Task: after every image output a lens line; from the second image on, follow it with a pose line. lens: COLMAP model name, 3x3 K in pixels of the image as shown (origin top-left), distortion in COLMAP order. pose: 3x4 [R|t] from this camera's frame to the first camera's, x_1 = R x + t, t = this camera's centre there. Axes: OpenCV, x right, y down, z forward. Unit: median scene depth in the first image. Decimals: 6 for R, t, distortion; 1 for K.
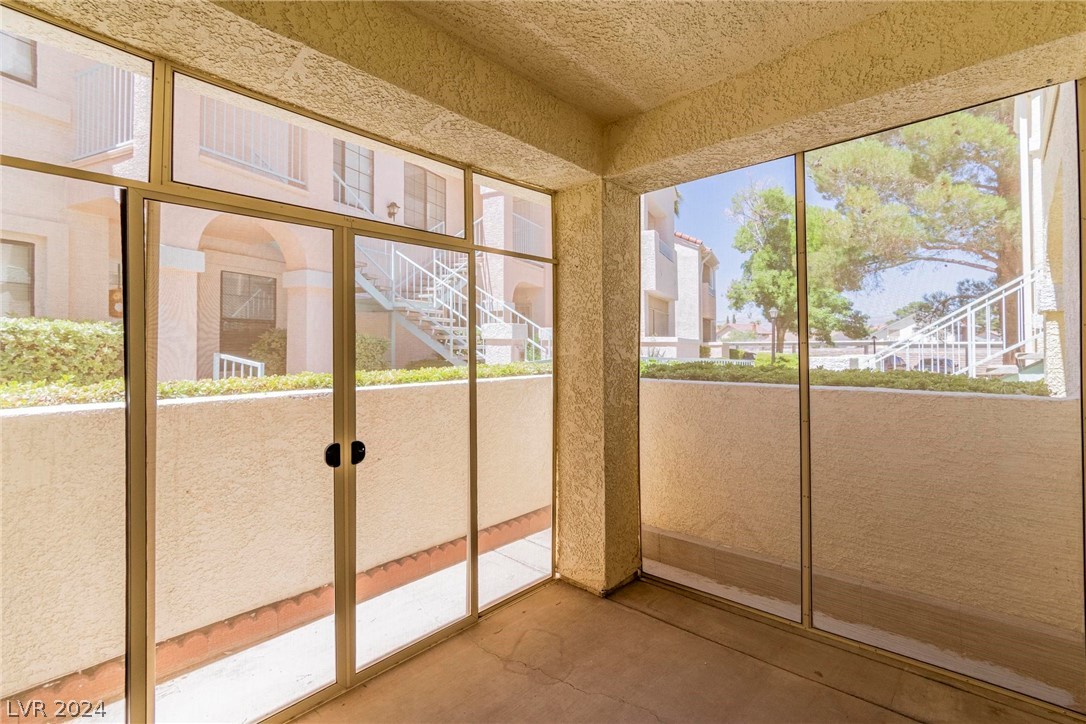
lens RADIAL K [[486.5, 0, 546.1], [0, 486.5, 340.7], [0, 0, 1]] dist [0.002589, -0.000076]
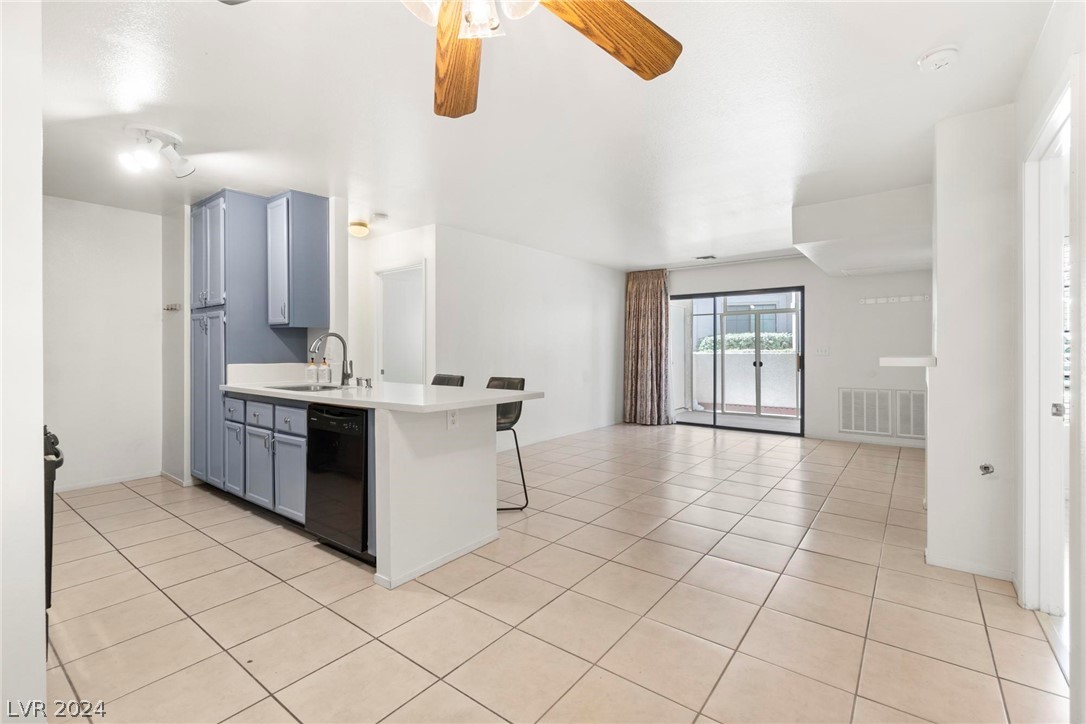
lens RADIAL K [[482.7, 0, 553.6], [0, 482.7, 348.9], [0, 0, 1]] dist [0.002563, 0.000071]
pose [[0.107152, 0.002176, -0.994240, 3.026215], [0.018819, 0.999814, 0.004216, 0.031926], [0.994065, -0.019163, 0.107091, -1.062435]]
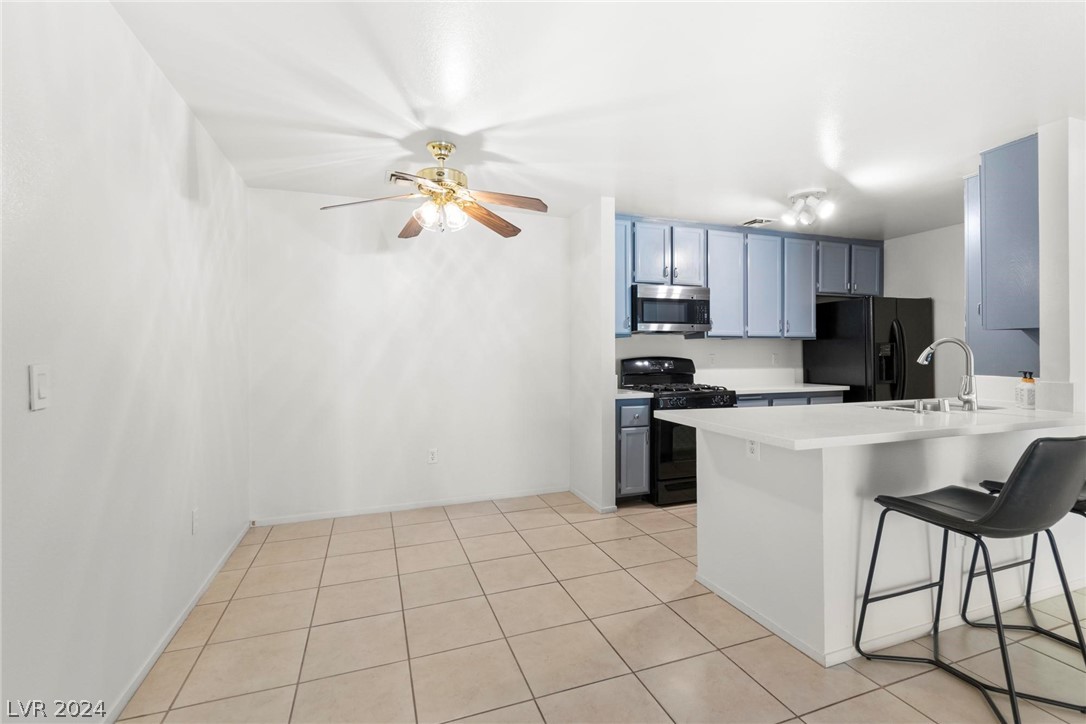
lens RADIAL K [[485.0, 0, 552.4], [0, 485.0, 357.5], [0, 0, 1]] dist [0.001152, -0.000243]
pose [[-0.894323, 0.002641, 0.447415, 1.910702], [-0.001319, 0.999963, -0.008537, 0.032430], [-0.447421, -0.008225, -0.894286, -0.249852]]
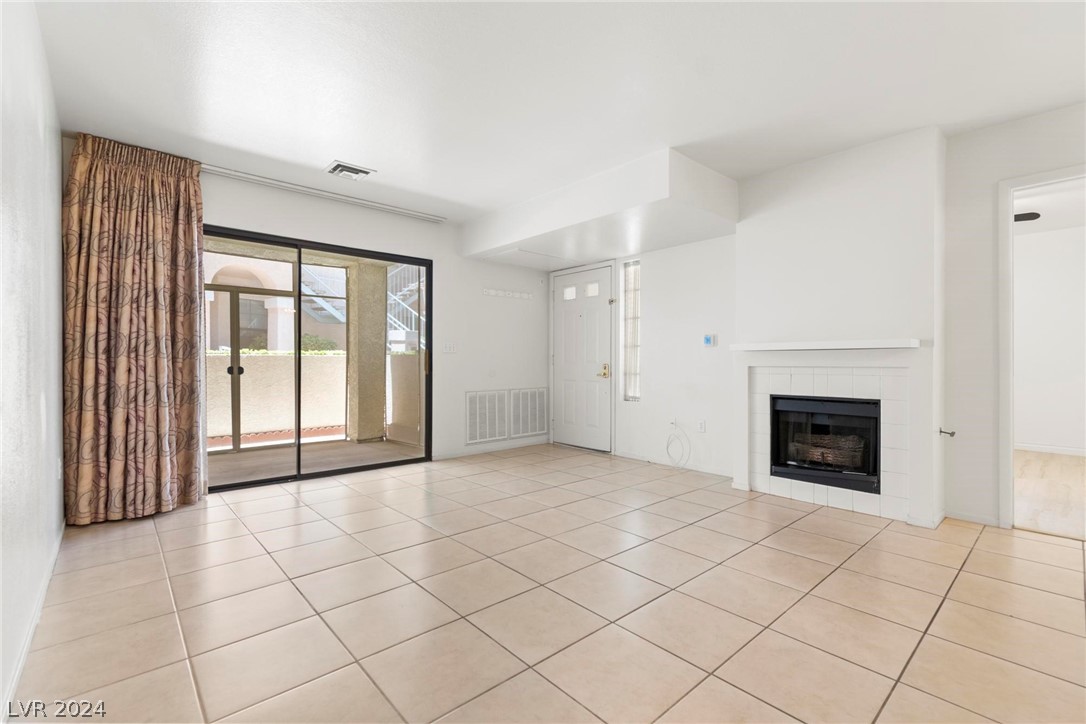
lens RADIAL K [[480.3, 0, 550.3], [0, 480.3, 358.5], [0, 0, 1]] dist [-0.000121, -0.000581]
pose [[0.996803, 0.003004, -0.079838, 1.323163], [-0.002216, 0.999948, 0.009952, 0.103656], [0.079864, -0.009743, 0.996758, -1.328418]]
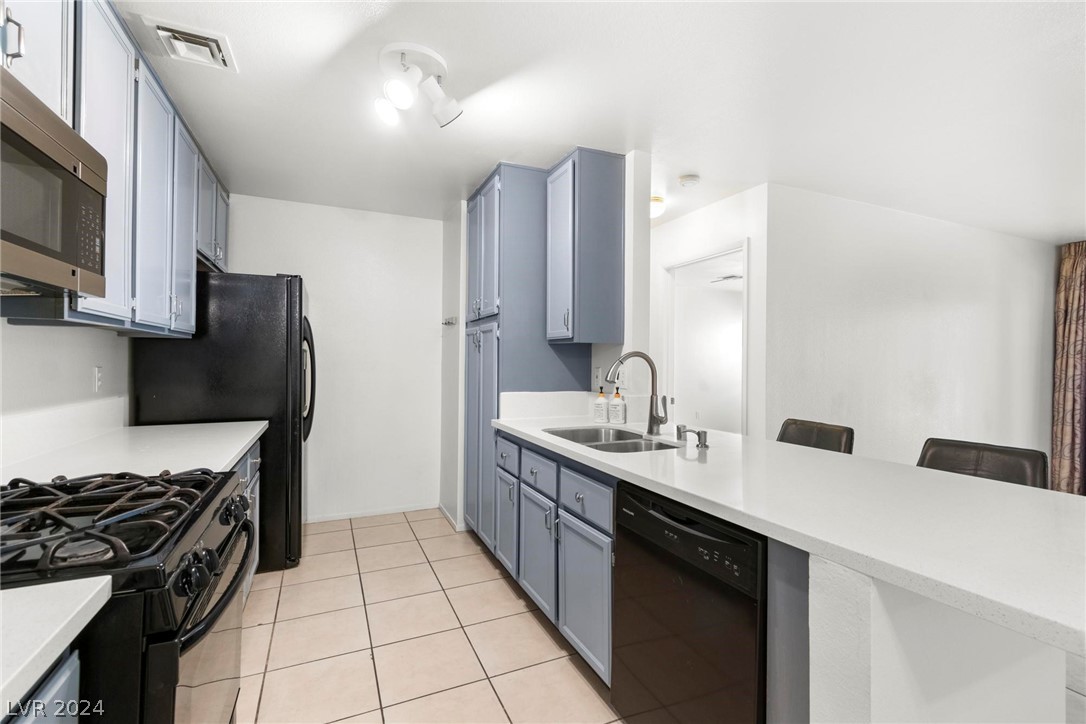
lens RADIAL K [[485.0, 0, 552.4], [0, 485.0, 357.5], [0, 0, 1]] dist [0.001152, -0.000243]
pose [[-0.376542, -0.007275, -0.926371, 2.472194], [0.007832, 0.999908, -0.011036, -0.000198], [0.926367, -0.011411, -0.376450, -1.347351]]
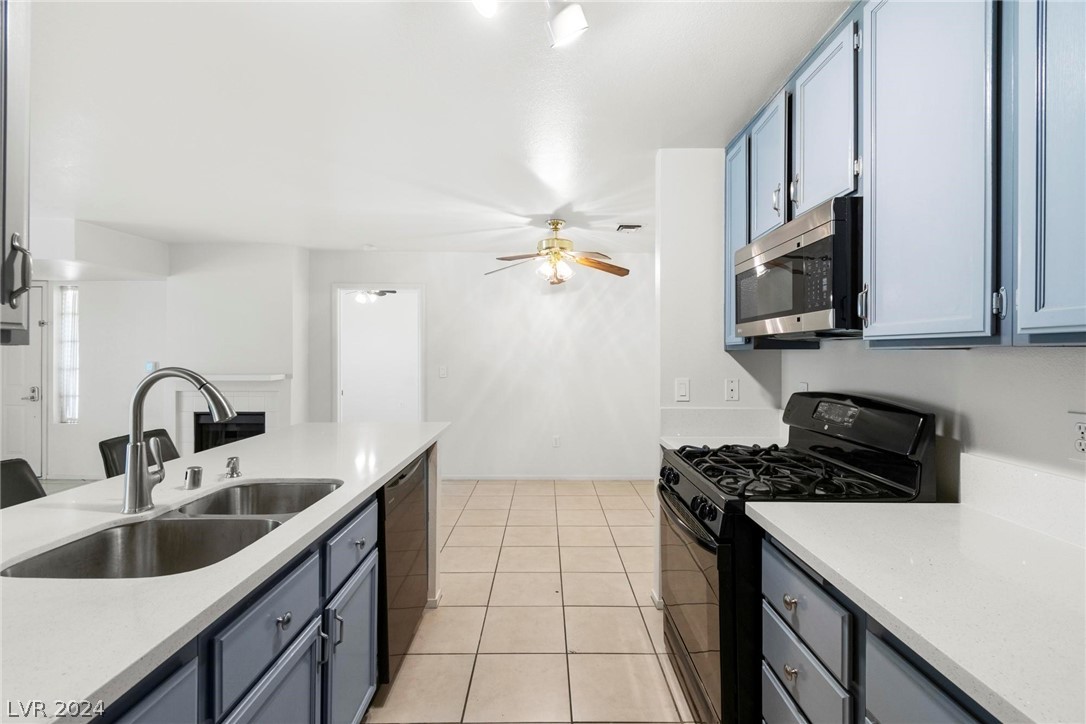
lens RADIAL K [[485.0, 0, 552.4], [0, 485.0, 357.5], [0, 0, 1]] dist [0.001152, -0.000243]
pose [[0.724951, 0.000862, 0.688800, 1.557463], [-0.017984, 0.999682, 0.017677, -0.043916], [-0.688565, -0.025203, 0.724736, -2.168443]]
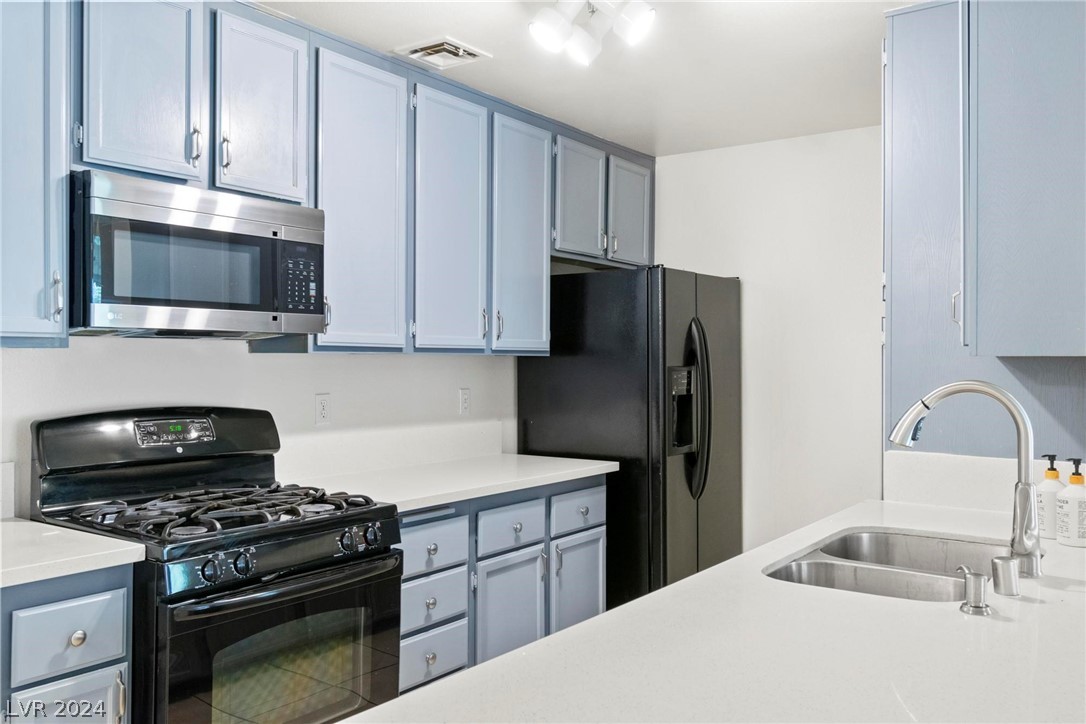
lens RADIAL K [[895.7, 0, 543.7], [0, 895.7, 360.4], [0, 0, 1]] dist [0.002105, 0.004170]
pose [[-0.991104, -0.003383, -0.133050, 2.052362], [-0.001214, 0.999865, -0.016380, -0.023048], [0.133088, -0.016073, -0.990974, -0.873034]]
